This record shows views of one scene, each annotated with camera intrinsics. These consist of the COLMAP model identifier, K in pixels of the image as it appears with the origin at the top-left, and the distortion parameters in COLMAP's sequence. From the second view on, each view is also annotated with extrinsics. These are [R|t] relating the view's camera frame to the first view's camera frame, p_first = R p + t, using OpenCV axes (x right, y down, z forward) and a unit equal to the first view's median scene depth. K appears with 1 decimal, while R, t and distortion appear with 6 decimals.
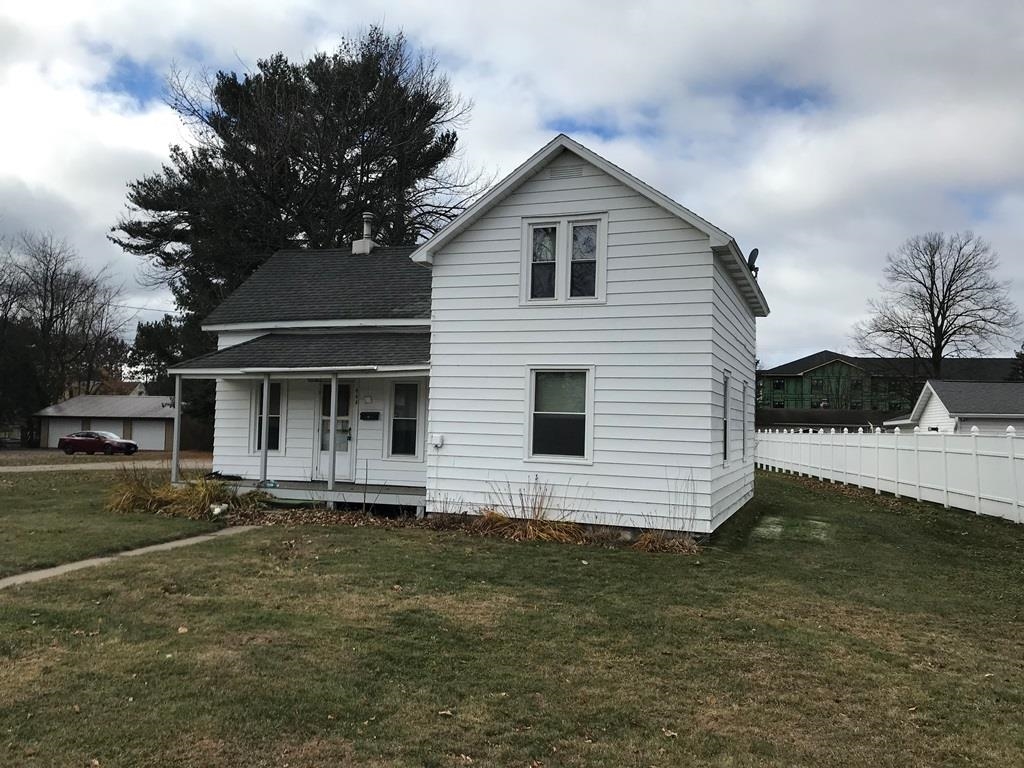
lens RADIAL K [[841.5, 0, 511.9], [0, 841.5, 379.3], [0, 0, 1]] dist [0.039689, -0.019626]
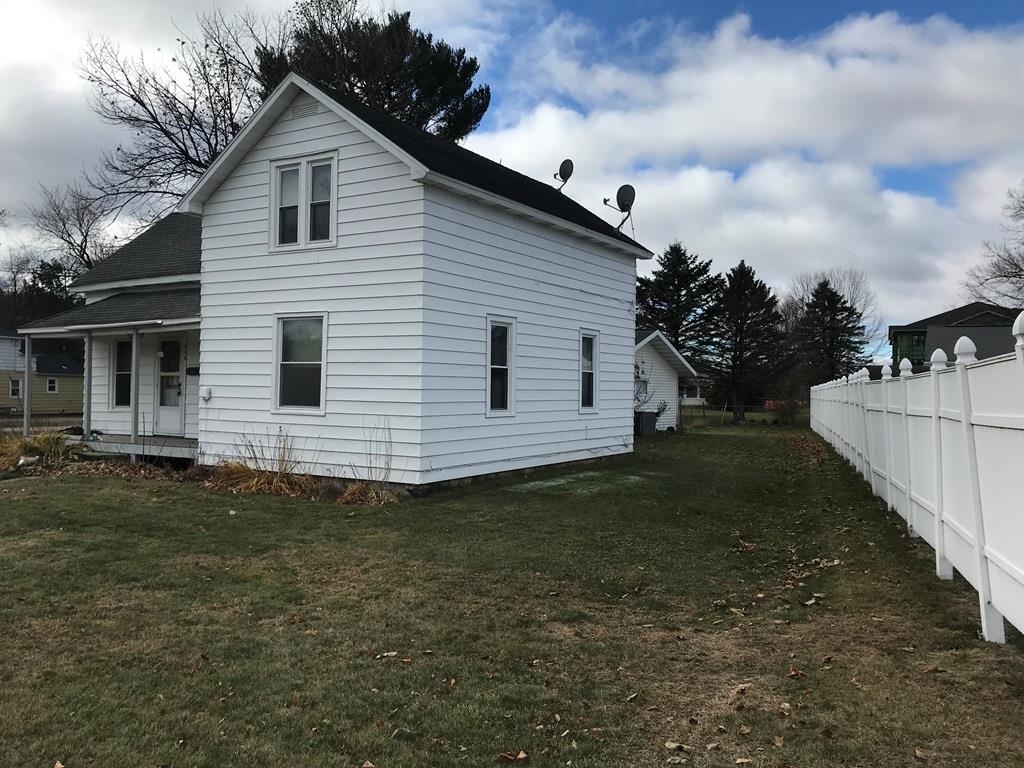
lens RADIAL K [[841.5, 0, 511.6], [0, 841.5, 389.5], [0, 0, 1]] dist [0.039689, -0.019626]
pose [[0.984046, -0.012597, -0.177468, 0.455084], [0.022069, 0.998429, 0.051498, 0.025709], [0.176540, -0.054593, 0.982778, 0.084526]]
